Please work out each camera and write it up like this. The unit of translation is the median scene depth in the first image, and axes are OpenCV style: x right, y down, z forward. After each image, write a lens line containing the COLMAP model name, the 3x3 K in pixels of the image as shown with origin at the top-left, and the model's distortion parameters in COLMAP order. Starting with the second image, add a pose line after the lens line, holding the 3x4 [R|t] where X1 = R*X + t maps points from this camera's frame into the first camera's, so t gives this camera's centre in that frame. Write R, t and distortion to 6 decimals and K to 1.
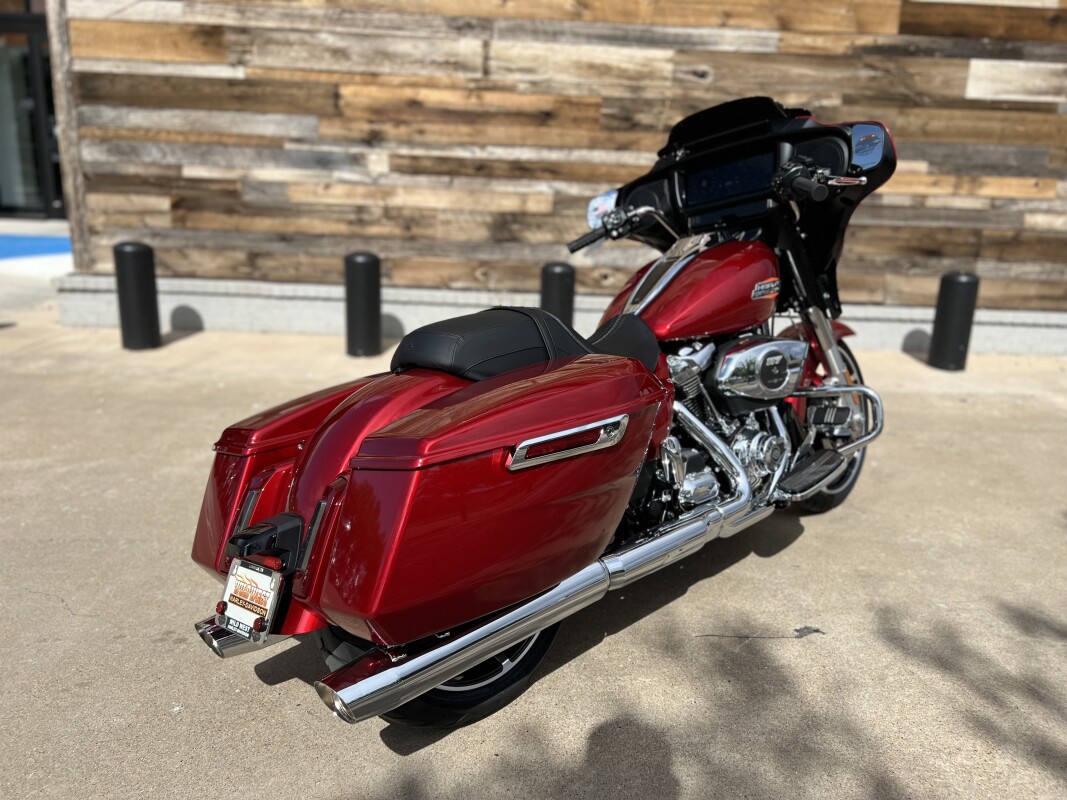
lens RADIAL K [[805.4, 0, 537.8], [0, 805.4, 402.0], [0, 0, 1]] dist [0.046838, -0.051198]
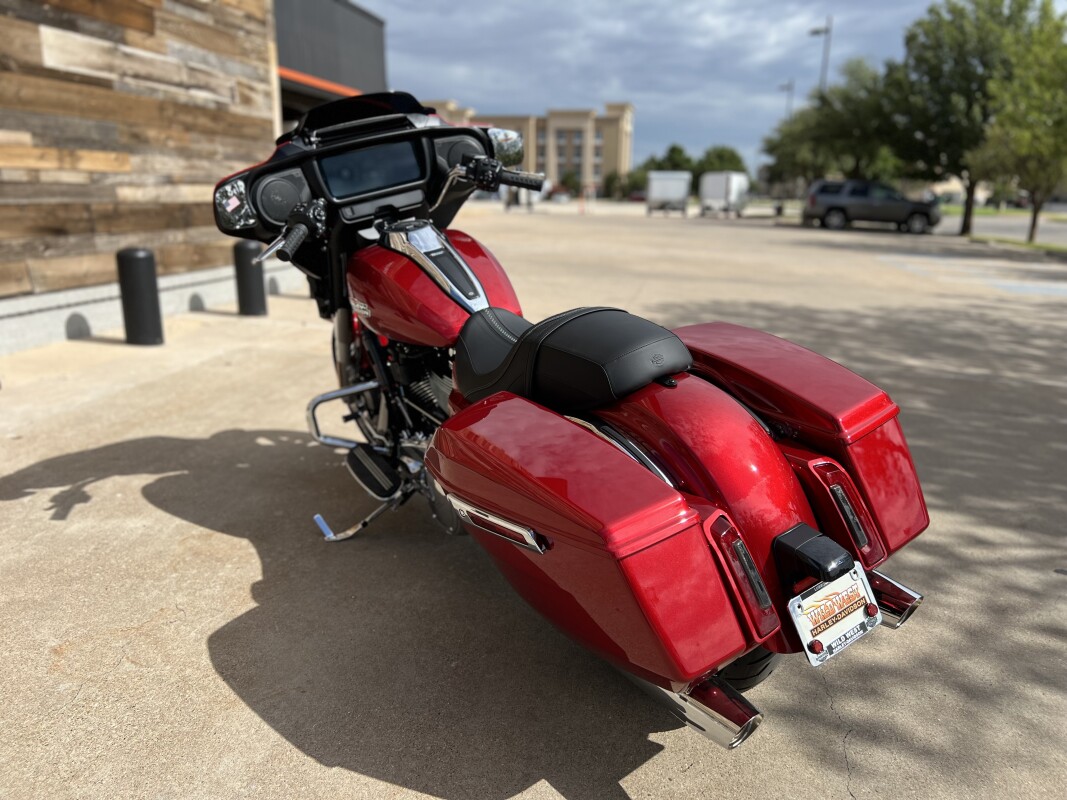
lens RADIAL K [[805.4, 0, 537.8], [0, 805.4, 402.0], [0, 0, 1]] dist [0.046838, -0.051198]
pose [[0.209271, -0.277584, 0.937631, -0.352354], [0.233972, 0.945225, 0.227612, -0.086909], [-0.949454, 0.171747, 0.262755, 0.278460]]
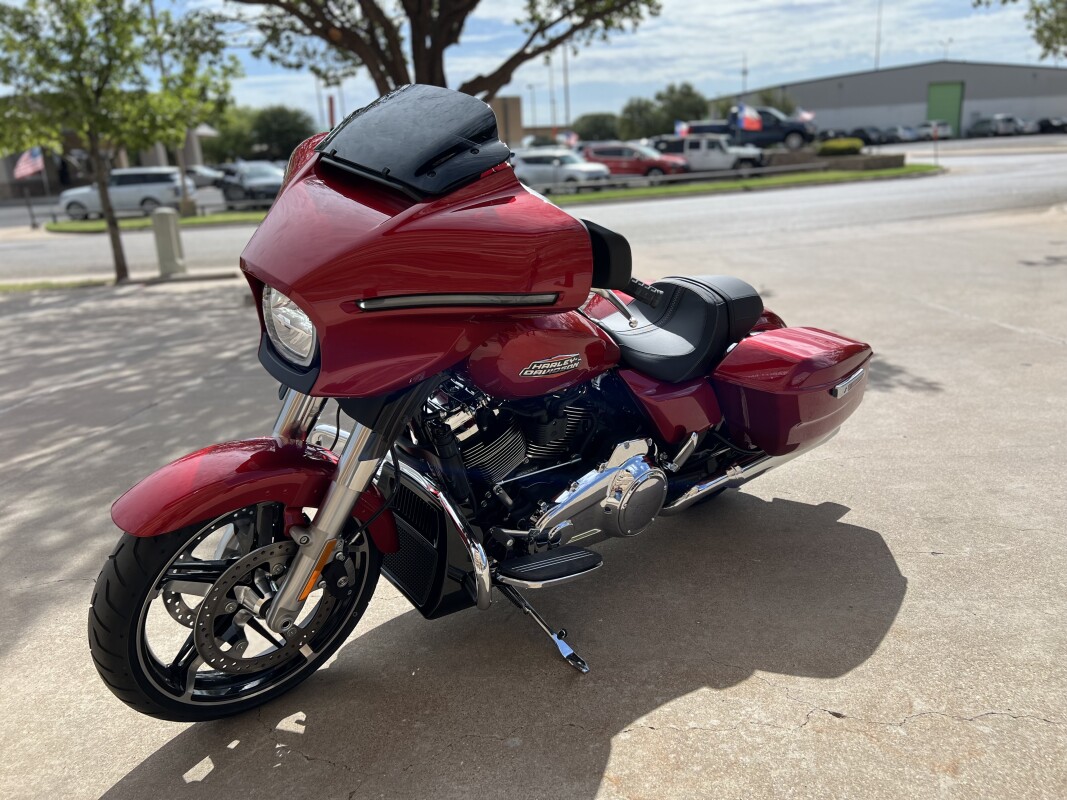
lens RADIAL K [[805.4, 0, 537.8], [0, 805.4, 402.0], [0, 0, 1]] dist [0.046838, -0.051198]
pose [[-0.998306, 0.003832, 0.058051, 0.050648], [0.033261, 0.856258, 0.515476, -0.229372], [-0.047731, 0.516534, -0.854936, 0.795087]]
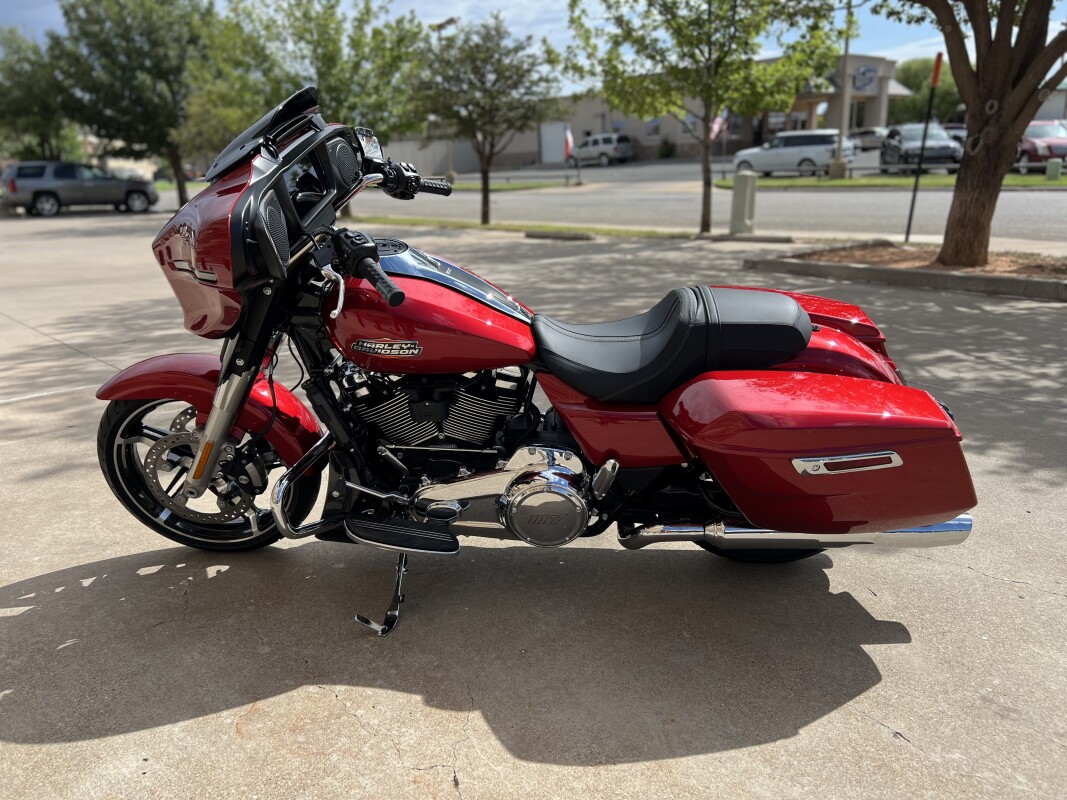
lens RADIAL K [[805.4, 0, 537.8], [0, 805.4, 402.0], [0, 0, 1]] dist [0.046838, -0.051198]
pose [[-0.660139, -0.226484, 0.716186, -0.259062], [0.202380, 0.864573, 0.459952, -0.195441], [-0.723367, 0.448574, -0.524902, 0.640173]]
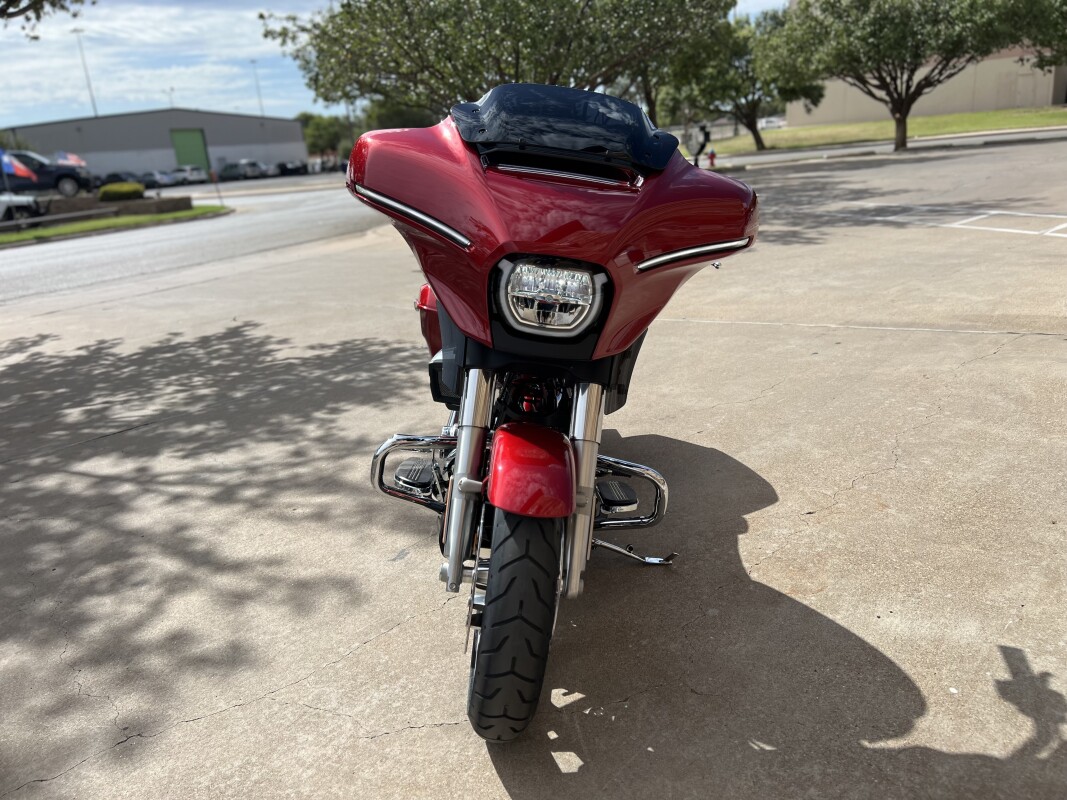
lens RADIAL K [[816.5, 0, 533.5], [0, 816.5, 400.0], [0, 0, 1]] dist [0.049621, -0.051150]
pose [[-0.708544, 0.229159, -0.667422, 0.394436], [-0.115782, 0.895233, 0.430294, -0.202971], [0.696104, 0.382158, -0.607779, 0.731726]]
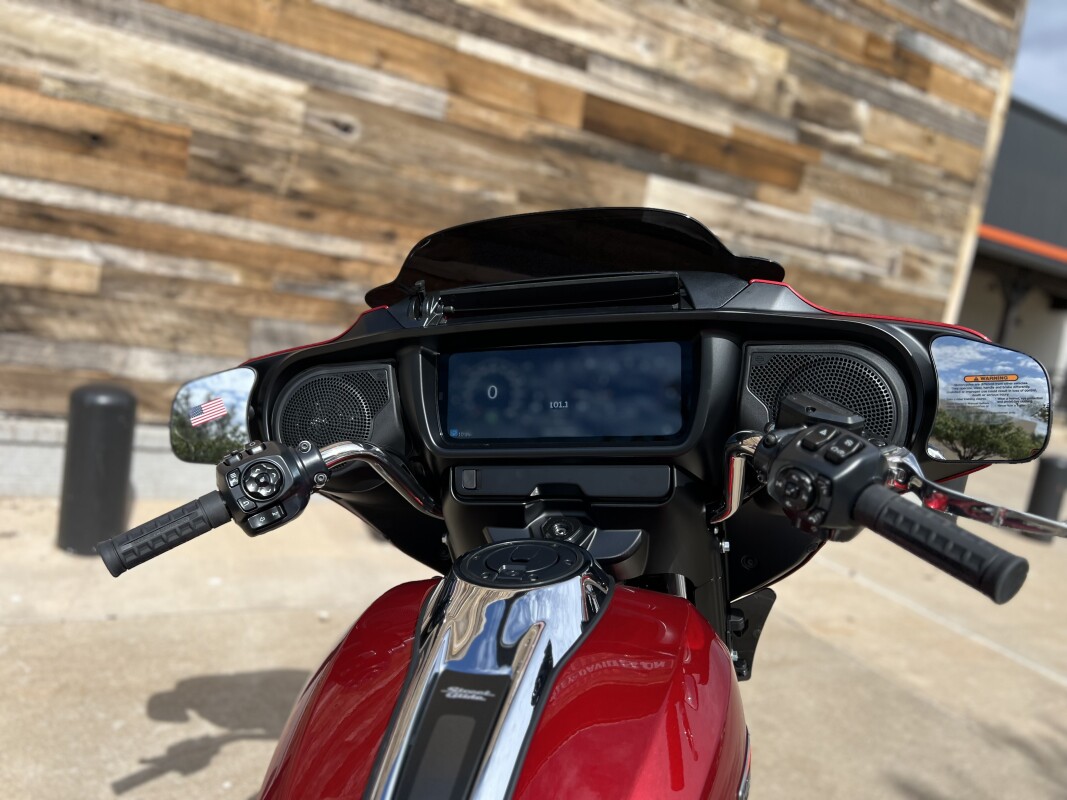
lens RADIAL K [[814.0, 0, 522.4], [0, 814.0, 412.9], [0, 0, 1]] dist [0.037804, -0.039168]
pose [[0.882475, 0.040588, 0.468605, 0.014261], [-0.014344, 0.998129, -0.059439, -0.114359], [-0.470140, 0.045732, 0.881406, 0.307645]]
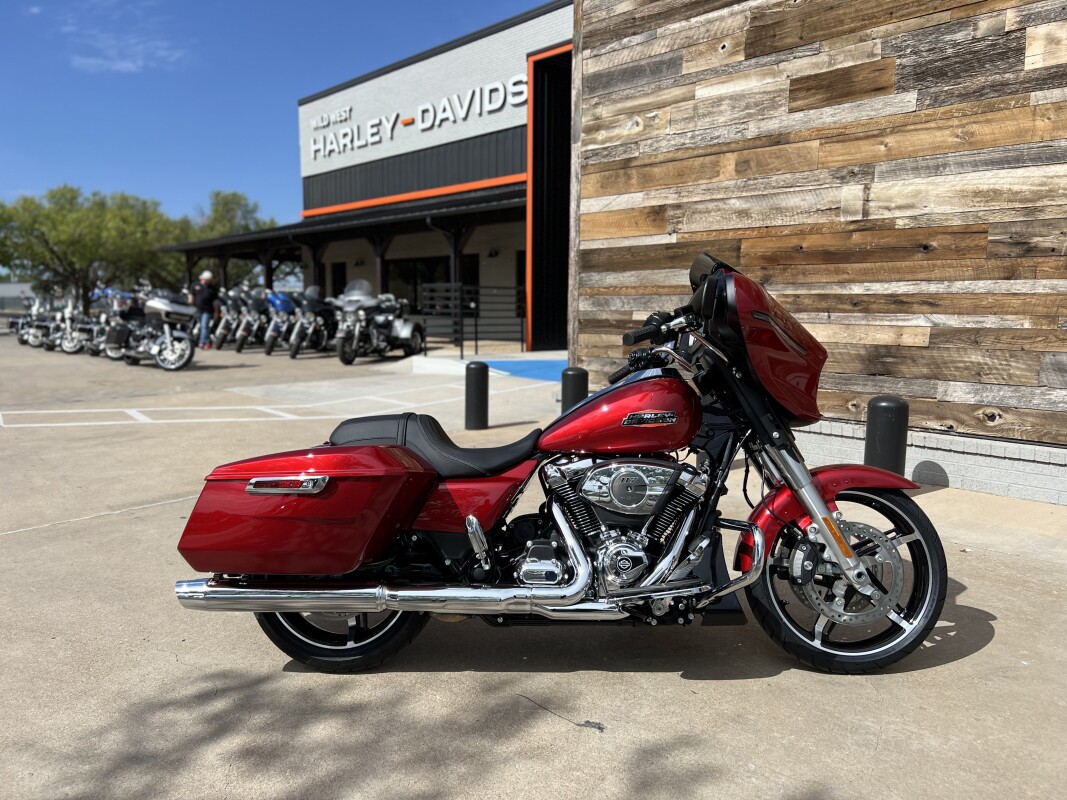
lens RADIAL K [[816.5, 0, 533.5], [0, 816.5, 400.0], [0, 0, 1]] dist [0.049621, -0.051150]
pose [[0.665094, 0.050562, -0.745046, 0.440727], [-0.165823, 0.982796, -0.081331, -0.019948], [0.728116, 0.177639, 0.662036, 0.045140]]
